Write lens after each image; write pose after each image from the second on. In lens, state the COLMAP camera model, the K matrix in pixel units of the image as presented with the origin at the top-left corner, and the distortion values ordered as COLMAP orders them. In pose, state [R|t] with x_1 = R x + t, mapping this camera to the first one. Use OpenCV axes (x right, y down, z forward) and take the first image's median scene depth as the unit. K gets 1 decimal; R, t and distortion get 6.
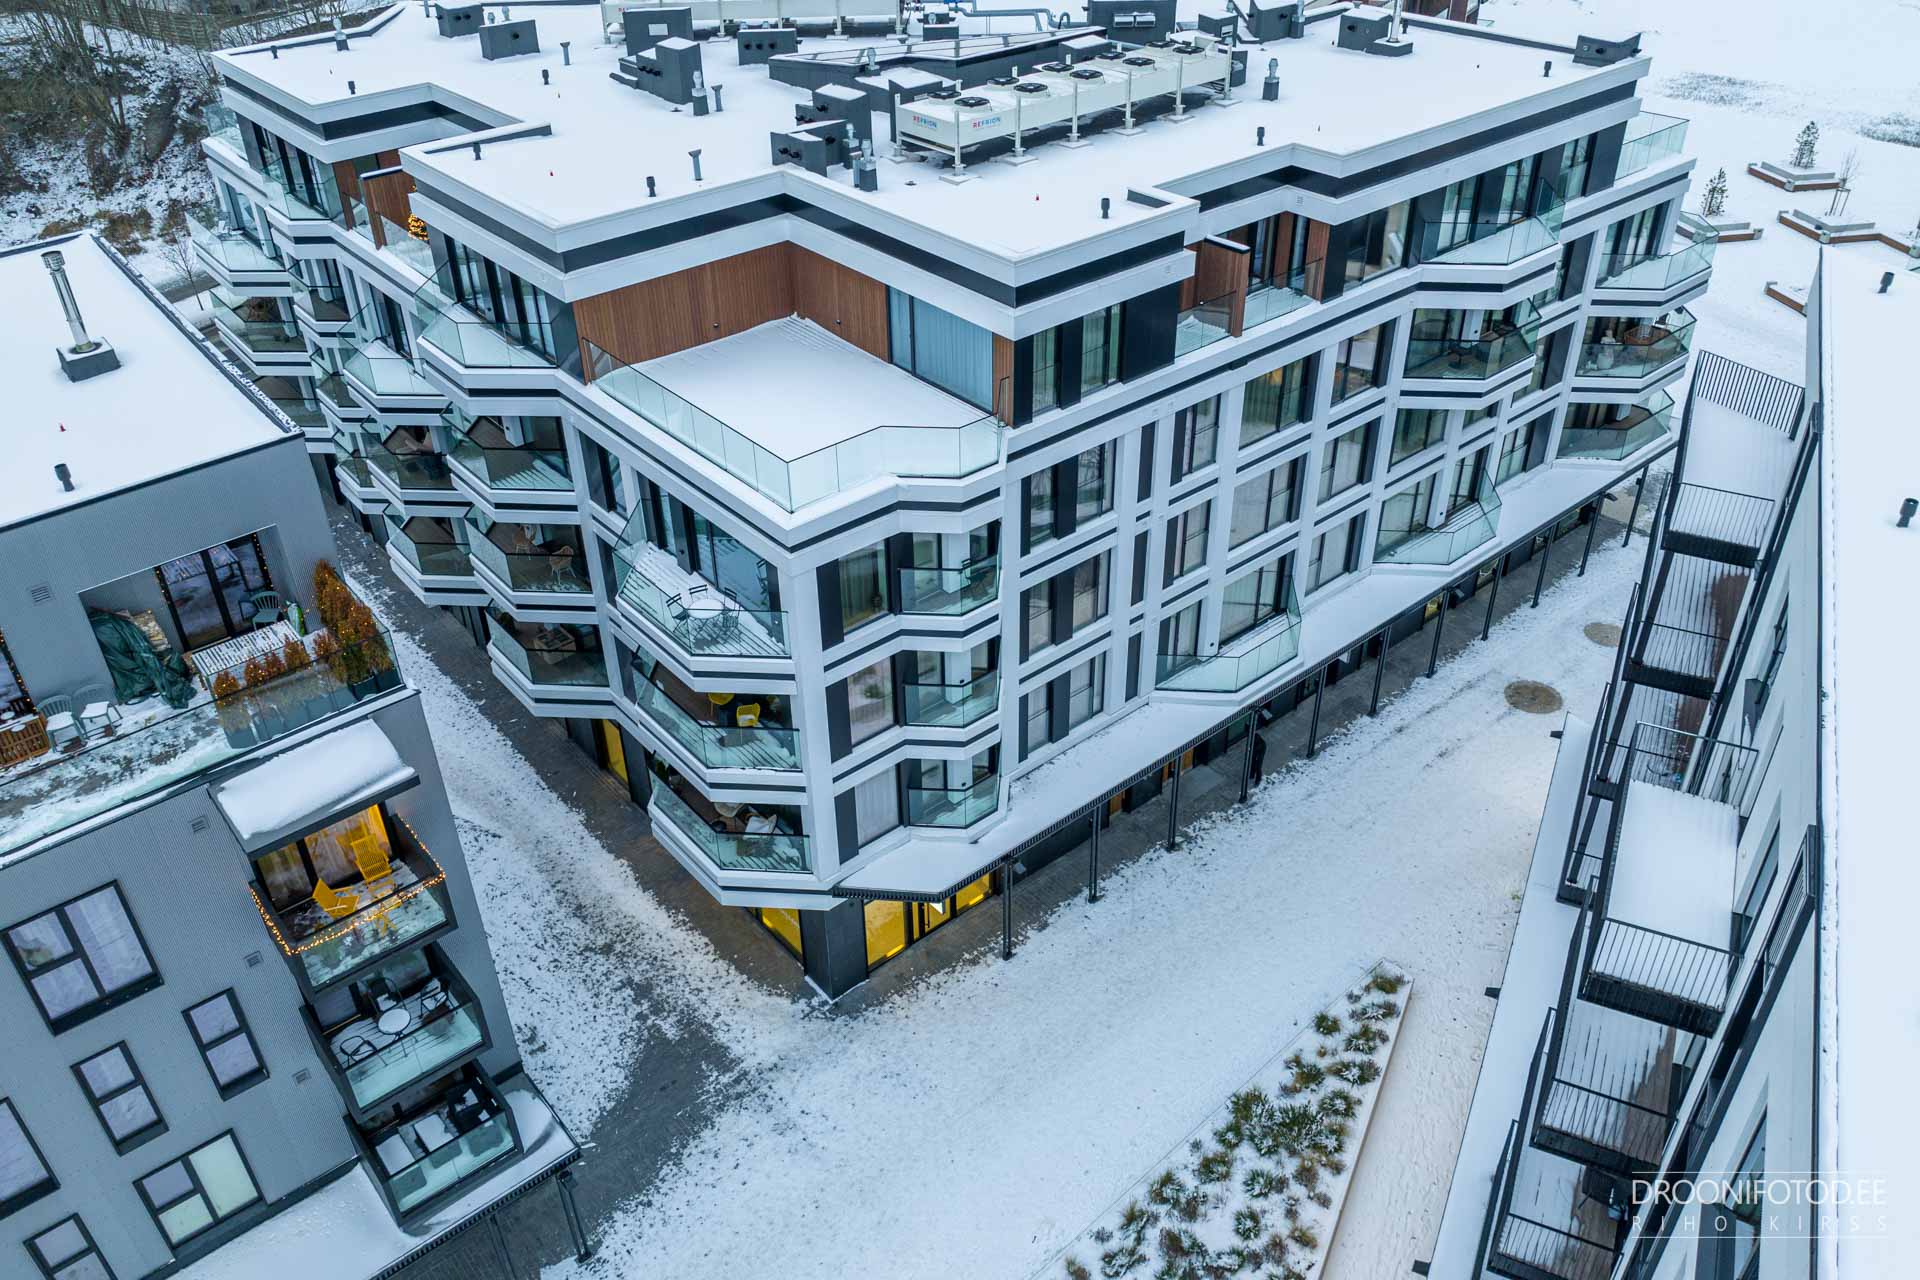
lens RADIAL K [[1427.6, 0, 952.8], [0, 1427.6, 595.3], [0, 0, 1]] dist [-0.017468, -0.009687]
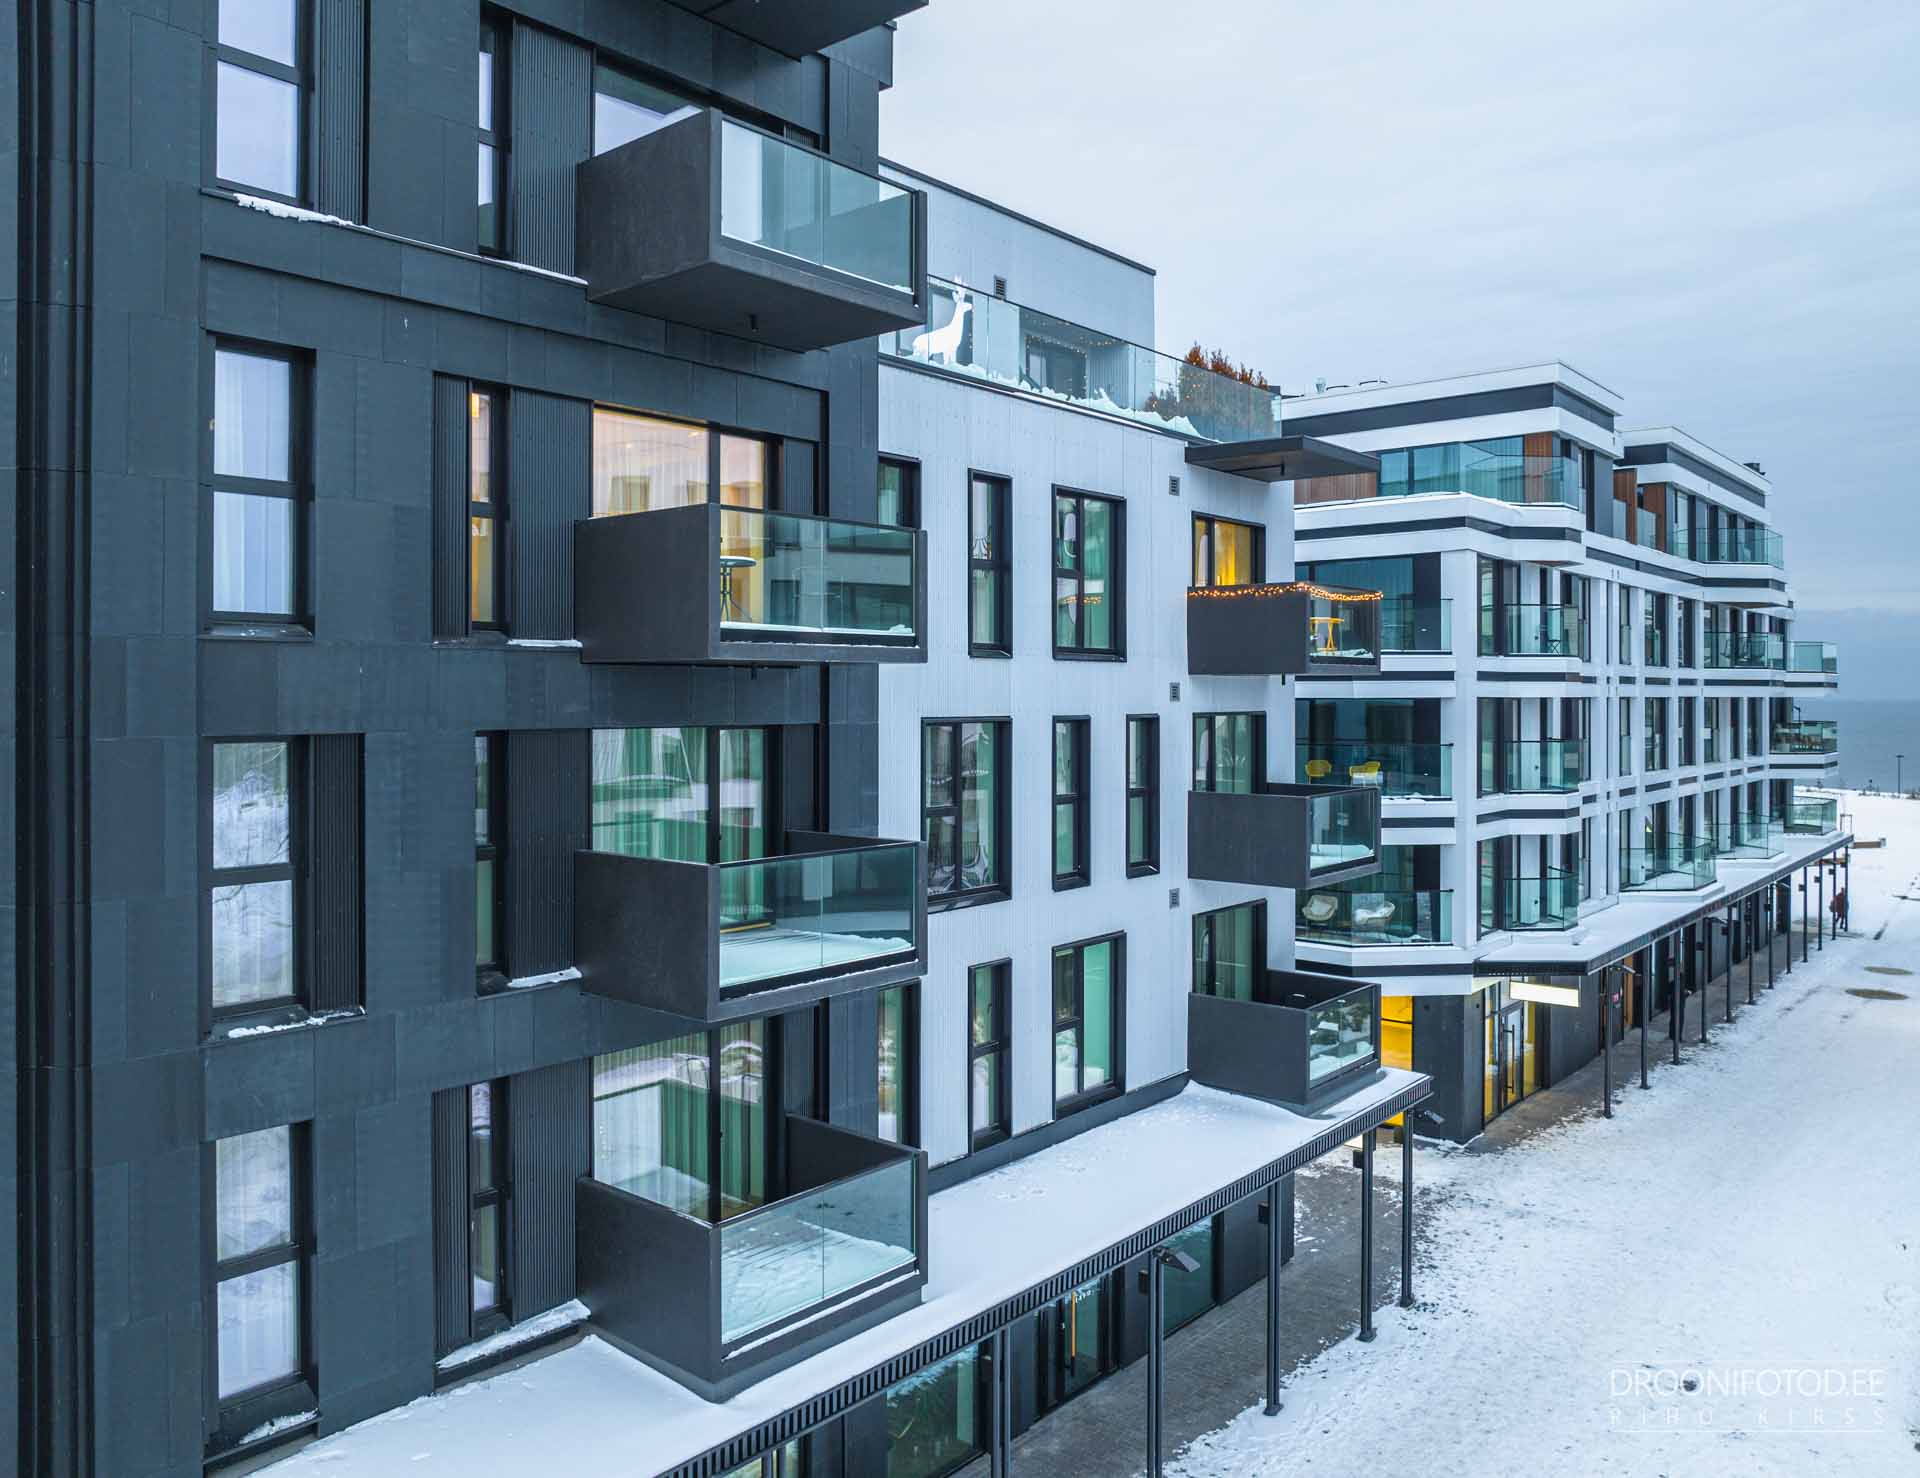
lens RADIAL K [[1426.1, 0, 958.5], [0, 1426.1, 708.2], [0, 0, 1]] dist [-0.033017, -0.005166]
pose [[0.985077, 0.018151, 0.171155, -0.525784], [0.076929, 0.843130, -0.532178, 0.488784], [-0.153966, 0.537403, 0.829152, 0.213370]]
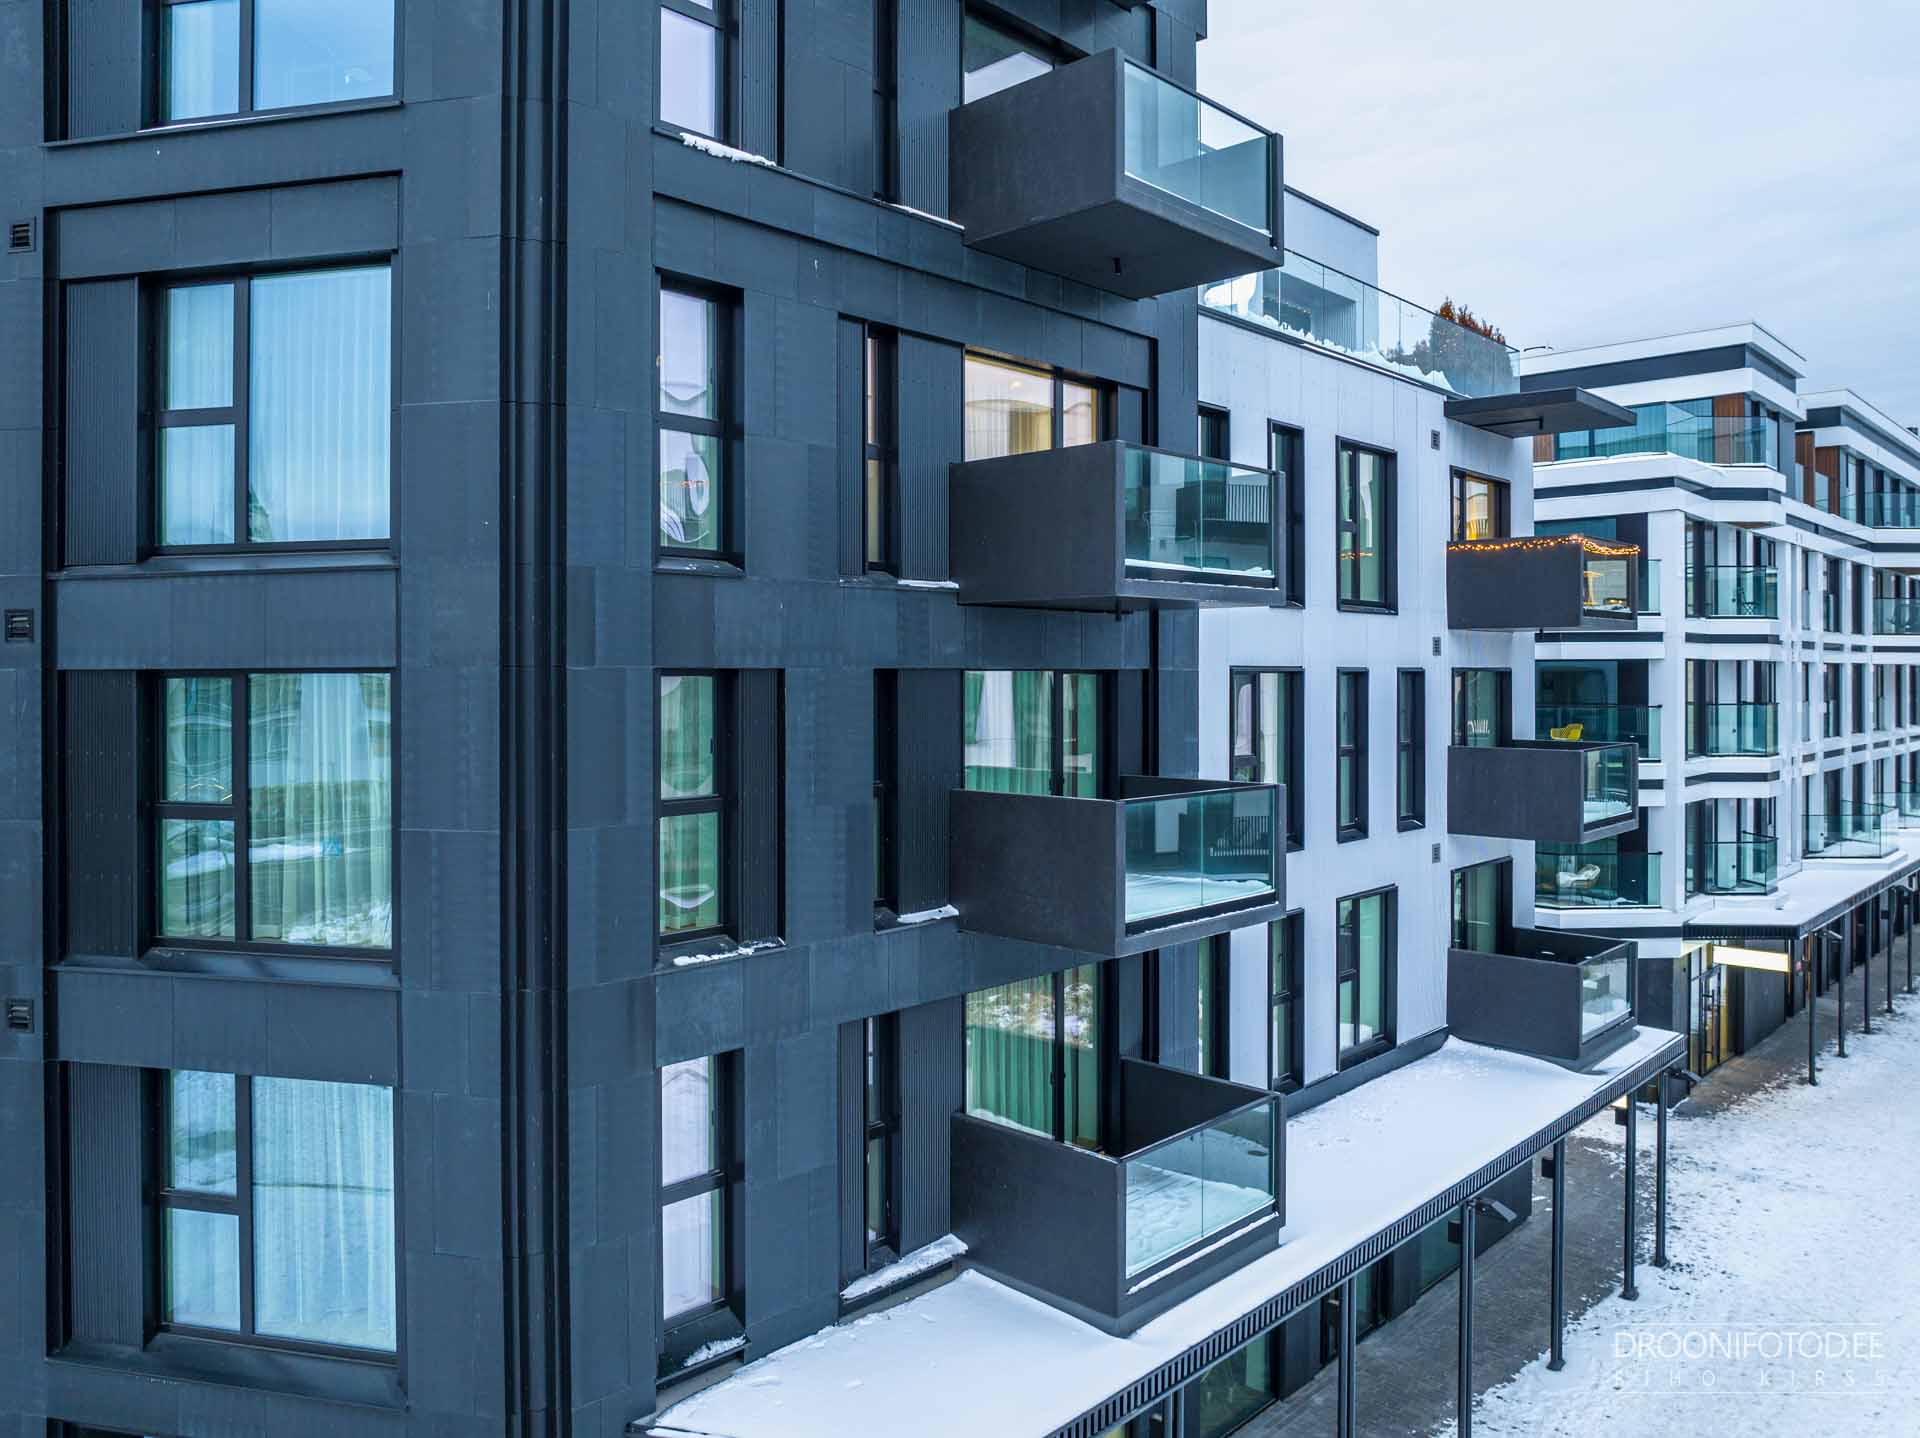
lens RADIAL K [[1393.7, 0, 942.1], [0, 1393.7, 687.1], [0, 0, 1]] dist [-0.047135, 0.019525]
pose [[0.994017, 0.018332, 0.107674, -0.601371], [0.042399, 0.843742, -0.535071, 0.488208], [-0.100658, 0.536435, 0.837917, 0.234679]]
